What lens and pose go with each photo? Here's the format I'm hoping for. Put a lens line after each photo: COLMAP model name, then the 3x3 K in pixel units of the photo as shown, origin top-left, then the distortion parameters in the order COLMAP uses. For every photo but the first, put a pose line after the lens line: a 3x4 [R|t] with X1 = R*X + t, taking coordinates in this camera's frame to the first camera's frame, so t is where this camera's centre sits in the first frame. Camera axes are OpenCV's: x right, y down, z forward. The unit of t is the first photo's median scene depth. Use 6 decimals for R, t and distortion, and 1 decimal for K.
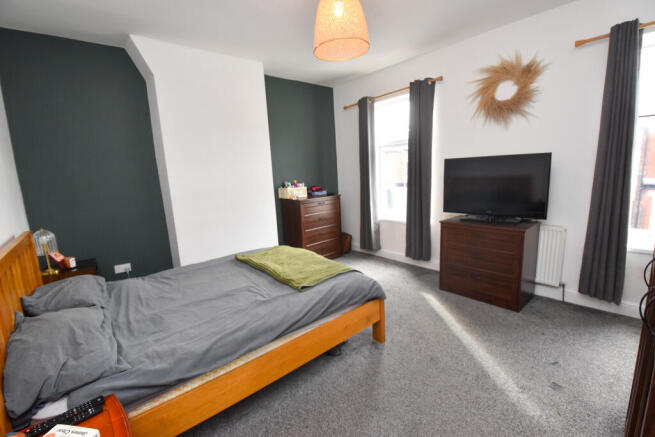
lens RADIAL K [[293.6, 0, 329.7], [0, 293.6, 219.9], [0, 0, 1]] dist [-0.000758, -0.000504]
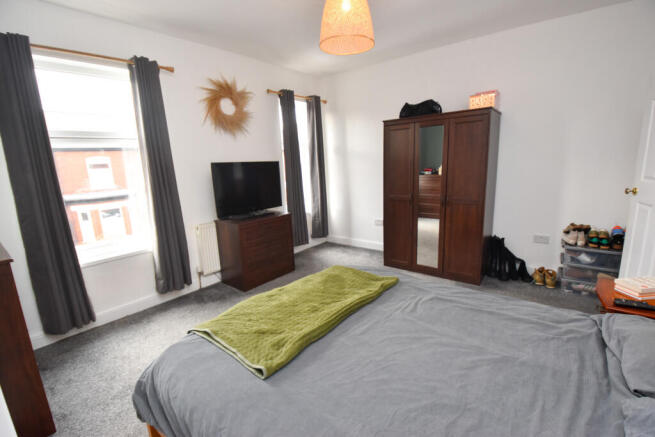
lens RADIAL K [[293.6, 0, 329.7], [0, 293.6, 219.9], [0, 0, 1]] dist [-0.000758, -0.000504]
pose [[-0.173218, -0.143887, 0.974316, -0.674453], [0.212081, 0.960613, 0.179567, -0.130911], [-0.961778, 0.237738, -0.135880, 0.872125]]
